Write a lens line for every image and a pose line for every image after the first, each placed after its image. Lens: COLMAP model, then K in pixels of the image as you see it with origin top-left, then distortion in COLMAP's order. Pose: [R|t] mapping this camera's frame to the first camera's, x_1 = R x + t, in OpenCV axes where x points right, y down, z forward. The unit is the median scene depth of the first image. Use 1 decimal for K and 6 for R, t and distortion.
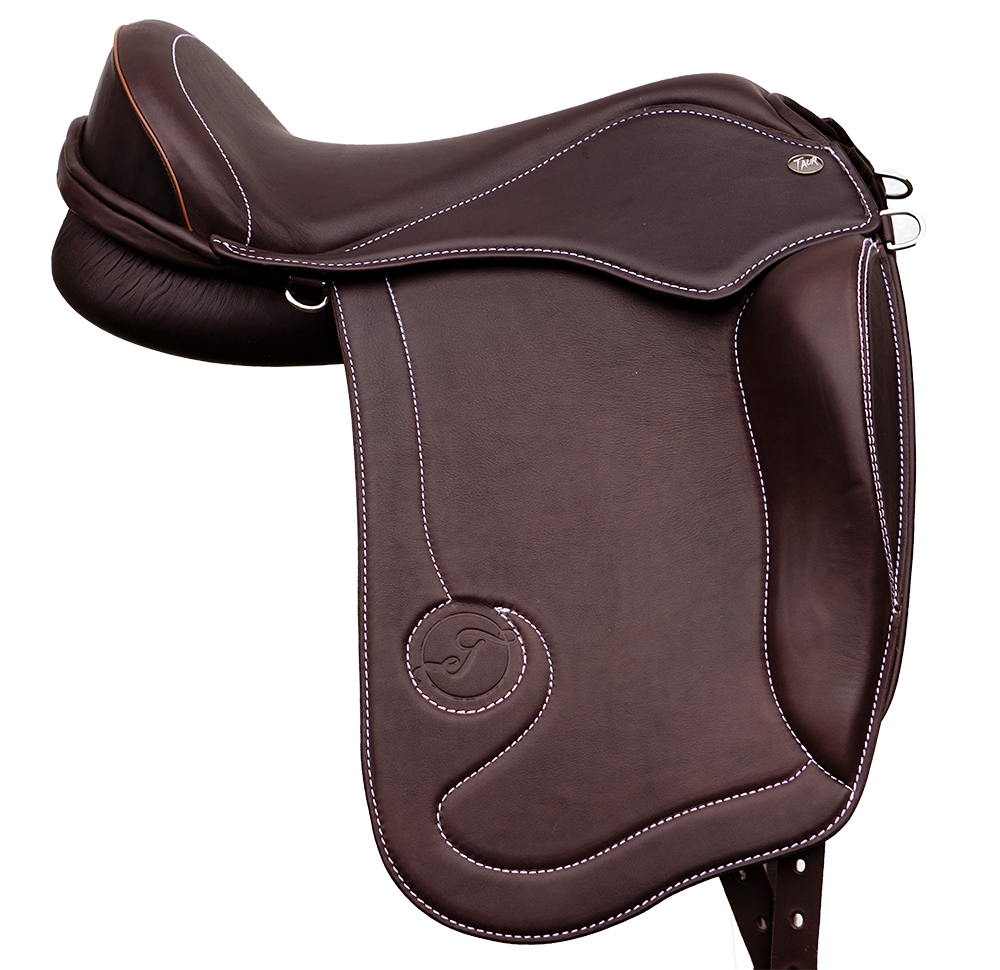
lens RADIAL K [[3096.1, 0, 504.1], [0, 3096.1, 485.4], [0, 0, 1]] dist [0.056301, 0.000000]
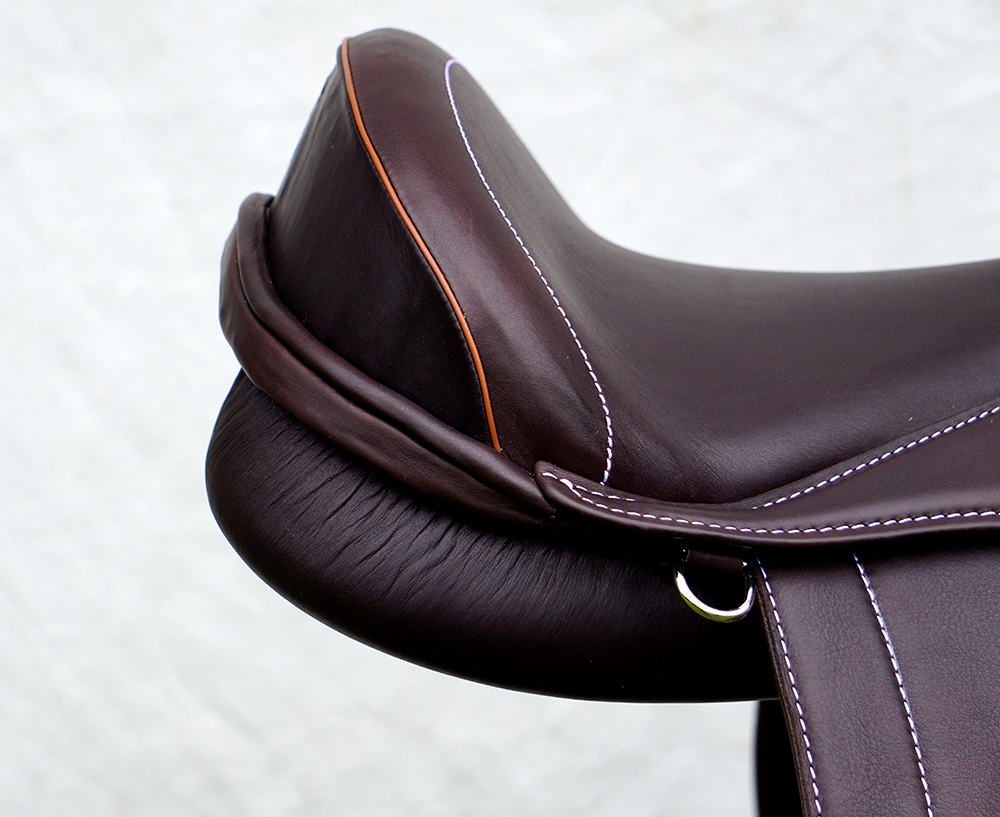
lens RADIAL K [[3744.1, 0, 490.5], [0, 3744.1, 407.1], [0, 0, 1]] dist [0.575104, 0.000000]
pose [[0.997722, 0.051124, 0.044020, -0.133680], [-0.050980, 0.998690, -0.004396, -0.088371], [-0.044187, 0.002142, 0.999021, 0.359128]]
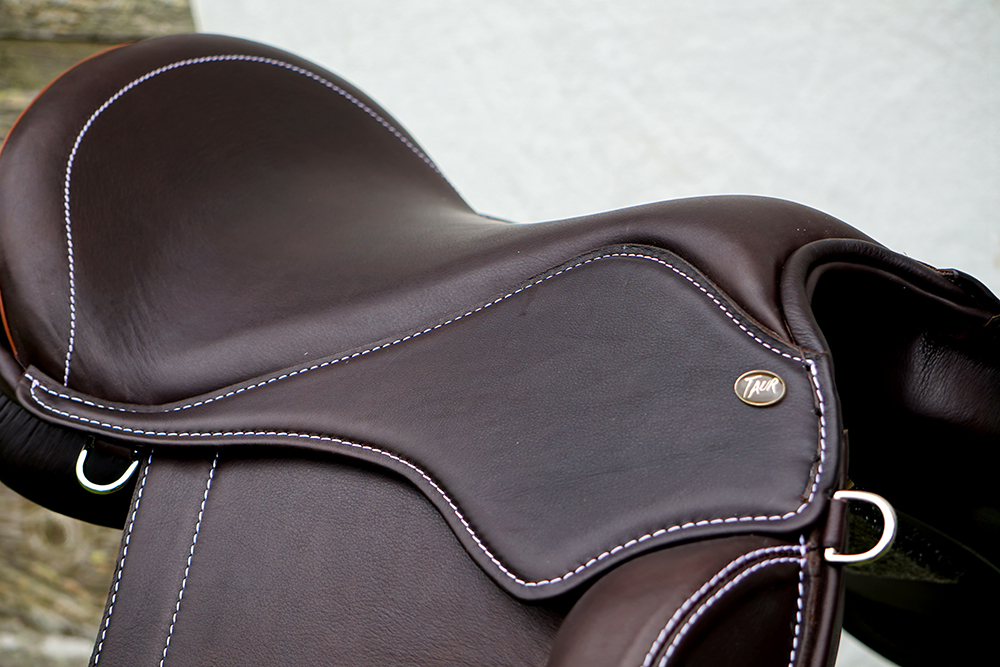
lens RADIAL K [[2251.7, 0, 502.7], [0, 2251.7, 333.7], [0, 0, 1]] dist [-0.113159, 0.000000]
pose [[0.829461, 0.149804, -0.538102, 0.307831], [-0.076598, 0.984770, 0.156082, -0.187658], [0.553288, -0.088247, 0.828303, 0.611473]]
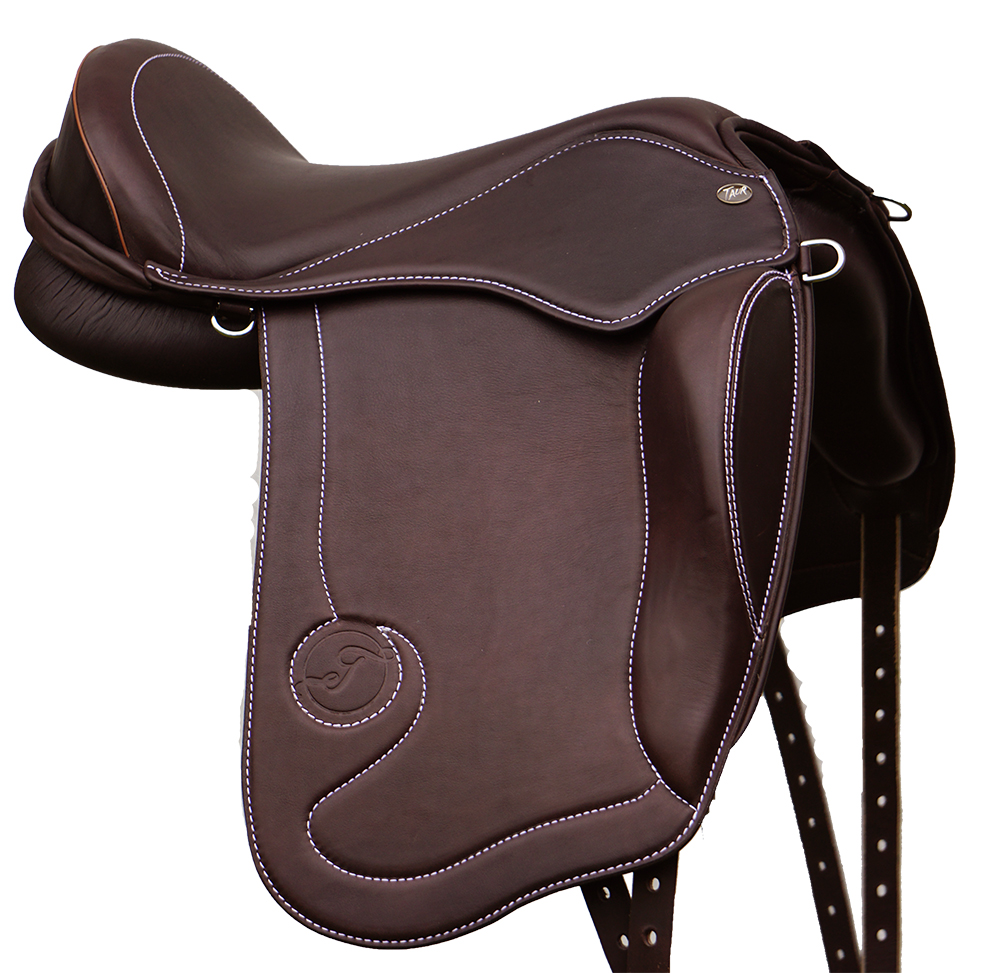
lens RADIAL K [[4944.5, 0, 494.3], [0, 4944.5, 495.4], [0, 0, 1]] dist [0.419663, 0.000000]
pose [[0.980962, 0.017620, -0.193397, 0.341378], [-0.020204, 0.999731, -0.011395, 0.013187], [0.193144, 0.015085, 0.981054, -0.592118]]
